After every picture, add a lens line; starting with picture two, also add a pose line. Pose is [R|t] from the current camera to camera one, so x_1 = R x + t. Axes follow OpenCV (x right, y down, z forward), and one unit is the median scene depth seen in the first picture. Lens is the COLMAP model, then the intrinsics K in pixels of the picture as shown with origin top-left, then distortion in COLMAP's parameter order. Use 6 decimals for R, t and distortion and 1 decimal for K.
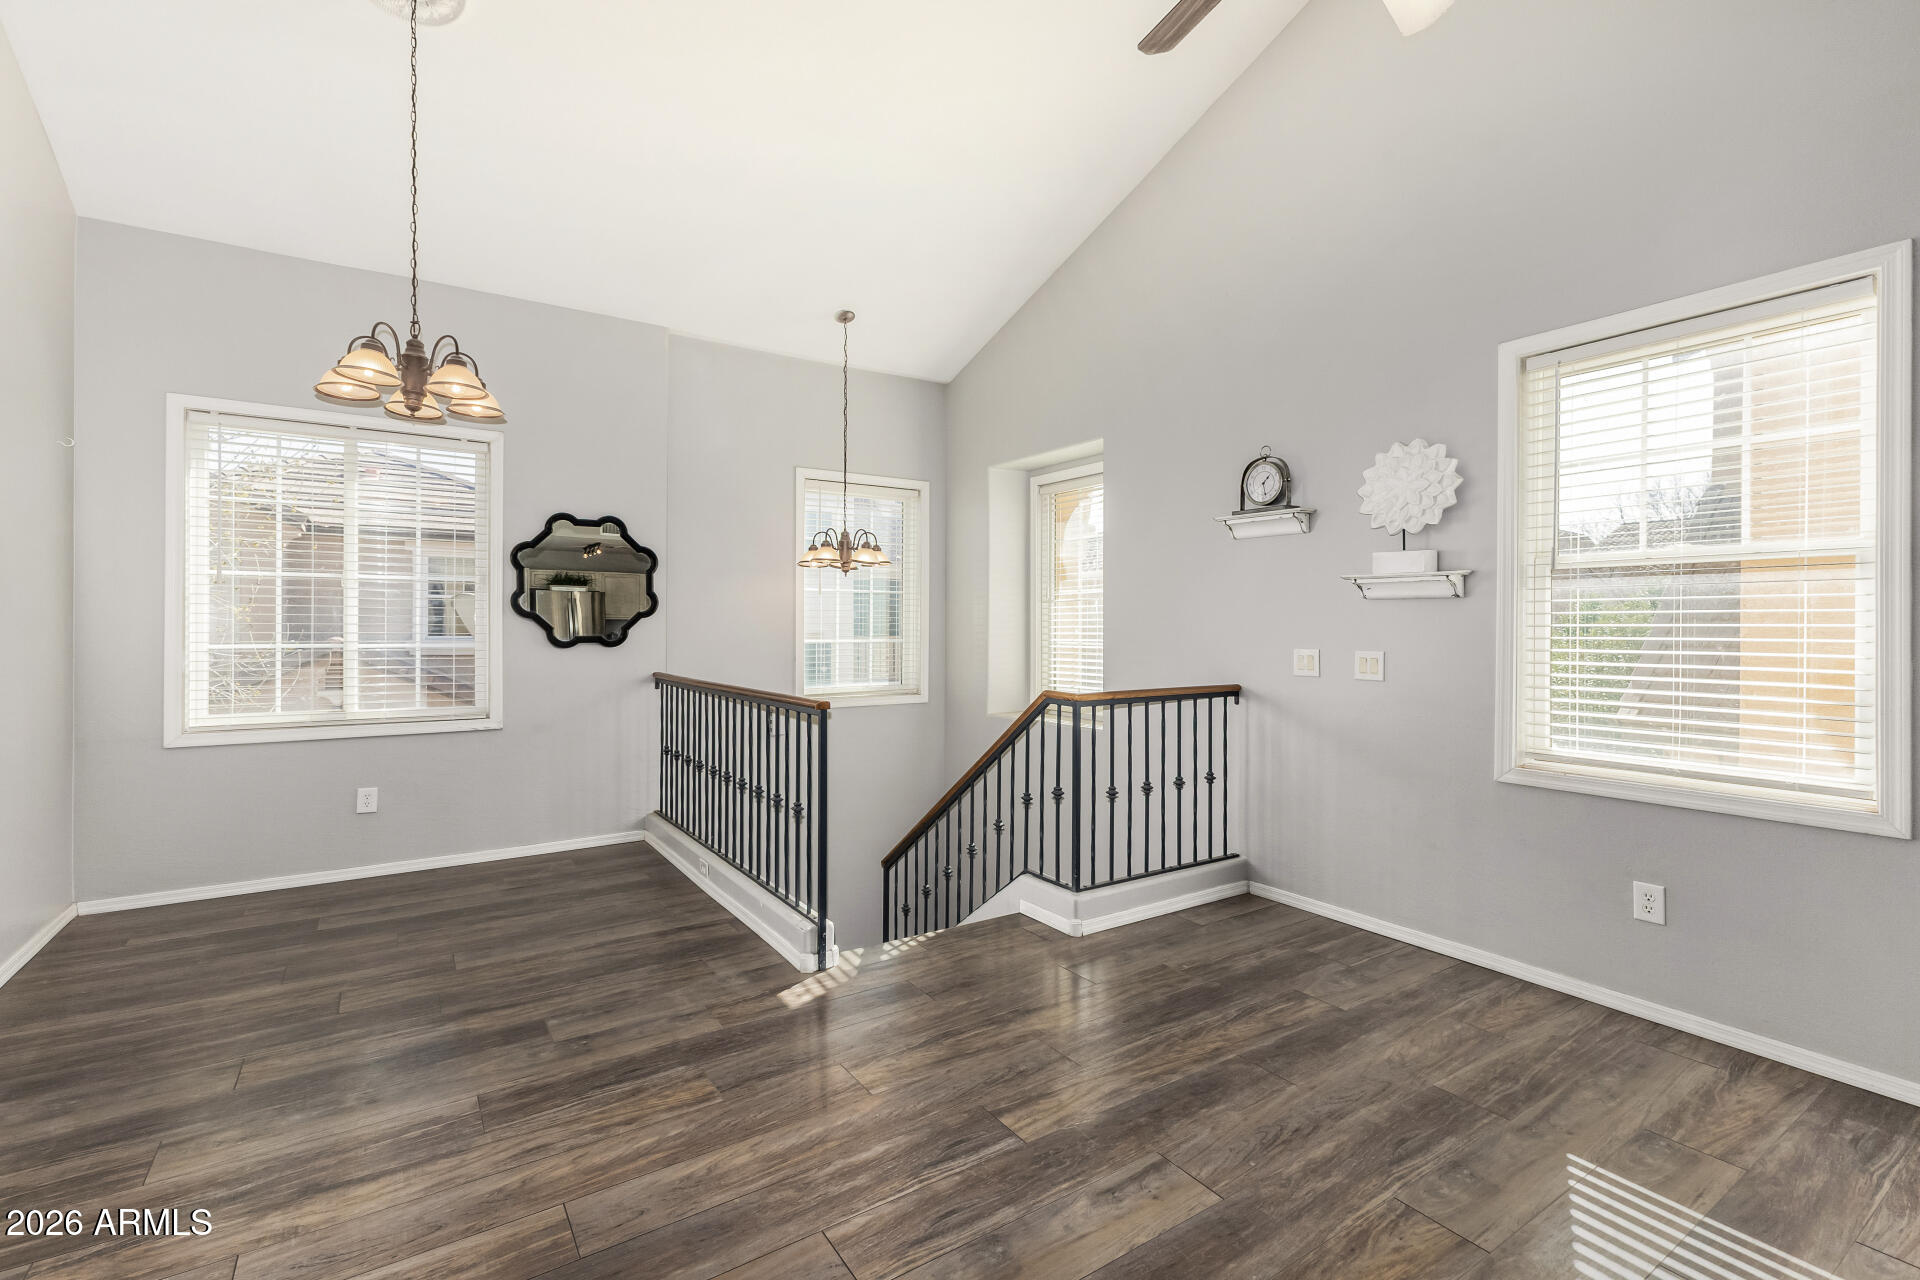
lens RADIAL K [[837.2, 0, 955.3], [0, 837.2, 623.8], [0, 0, 1]] dist [0.009546, -0.001022]
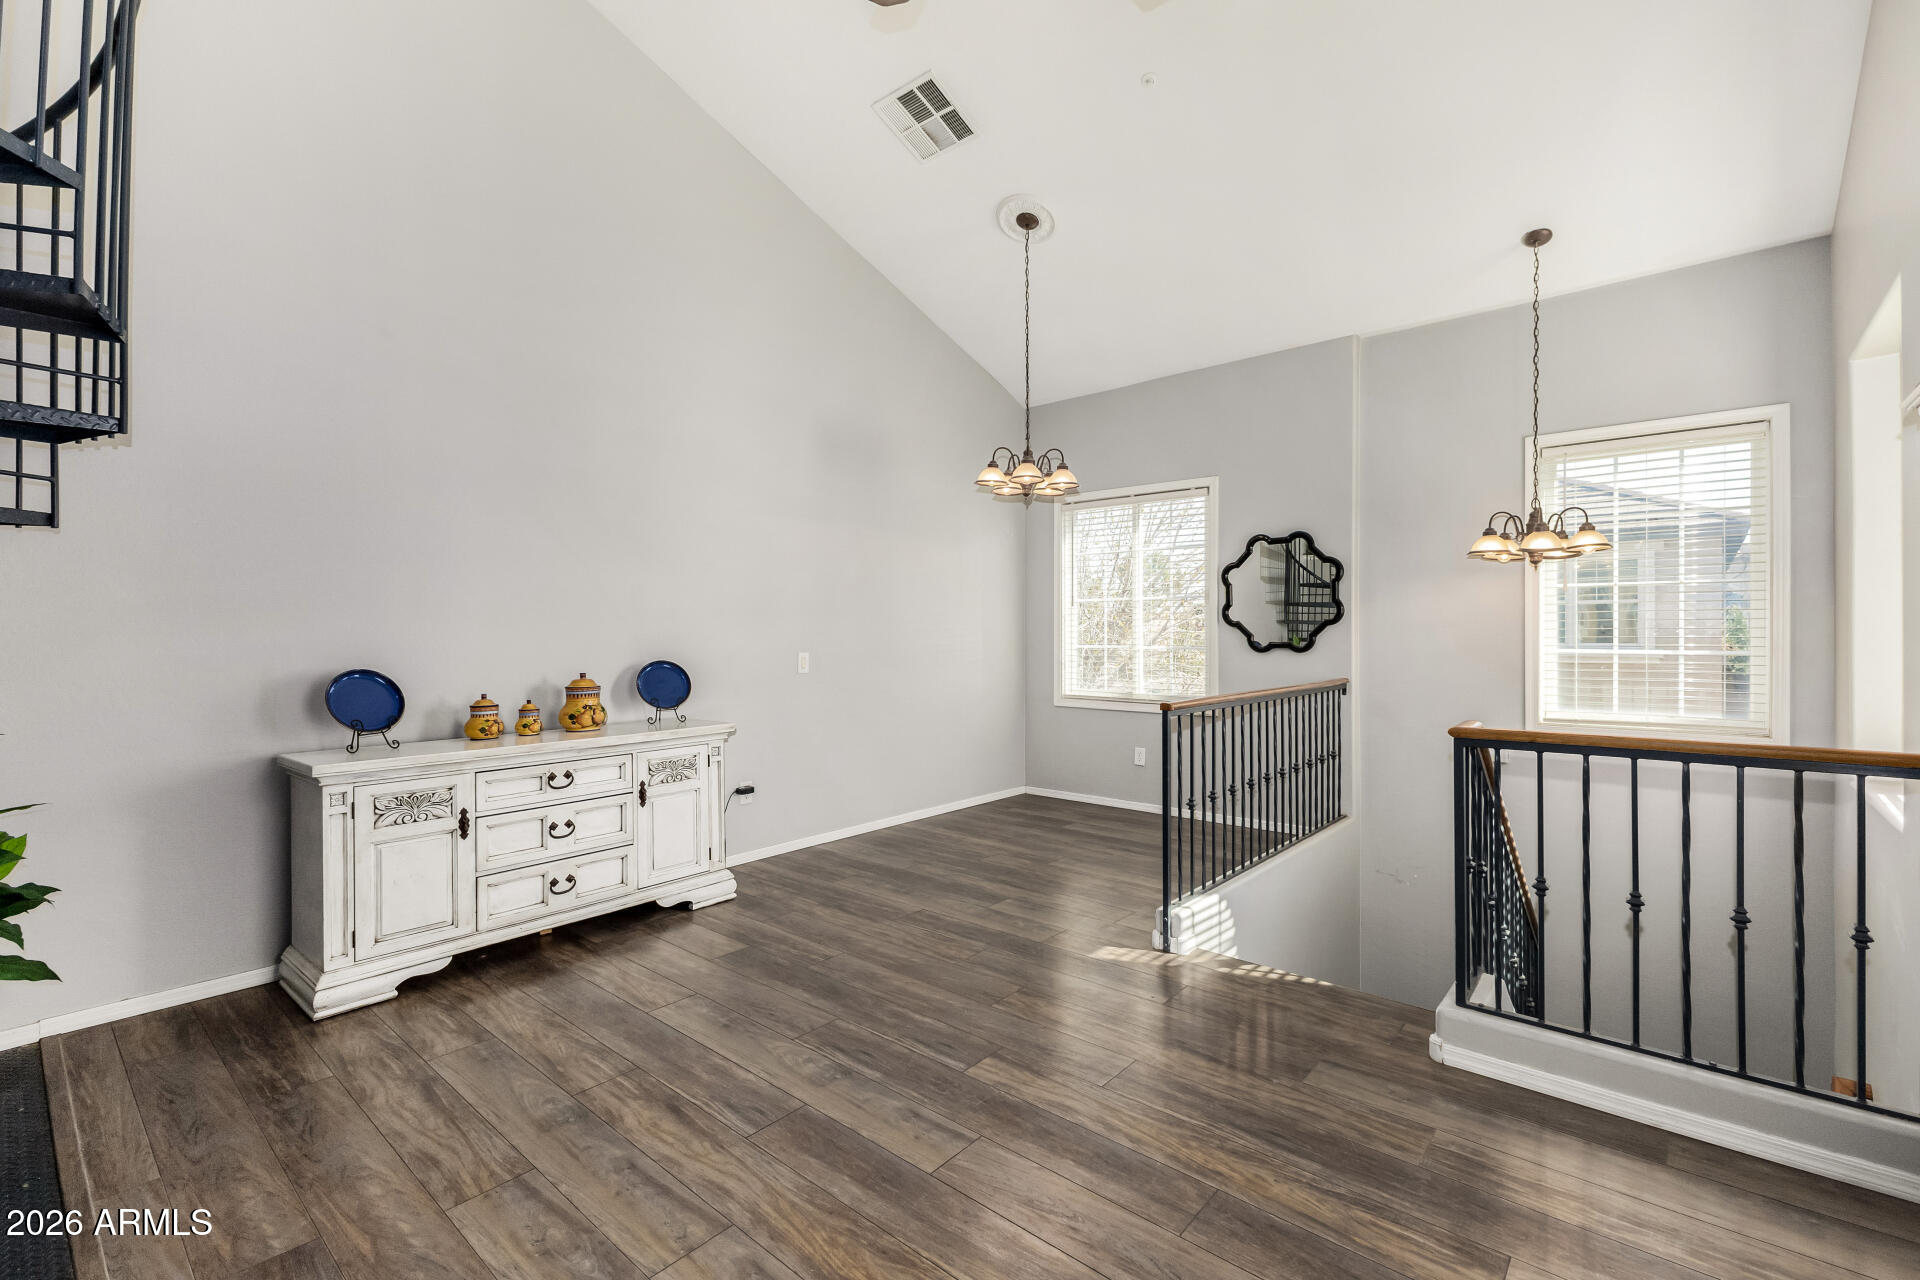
lens RADIAL K [[837.2, 0, 961.3], [0, 837.2, 634.0], [0, 0, 1]] dist [0.009546, -0.001022]
pose [[0.280590, -0.000607, -0.959828, 0.877383], [0.005725, 0.999983, 0.001041, 0.000423], [0.959811, -0.005787, 0.280589, 0.484312]]
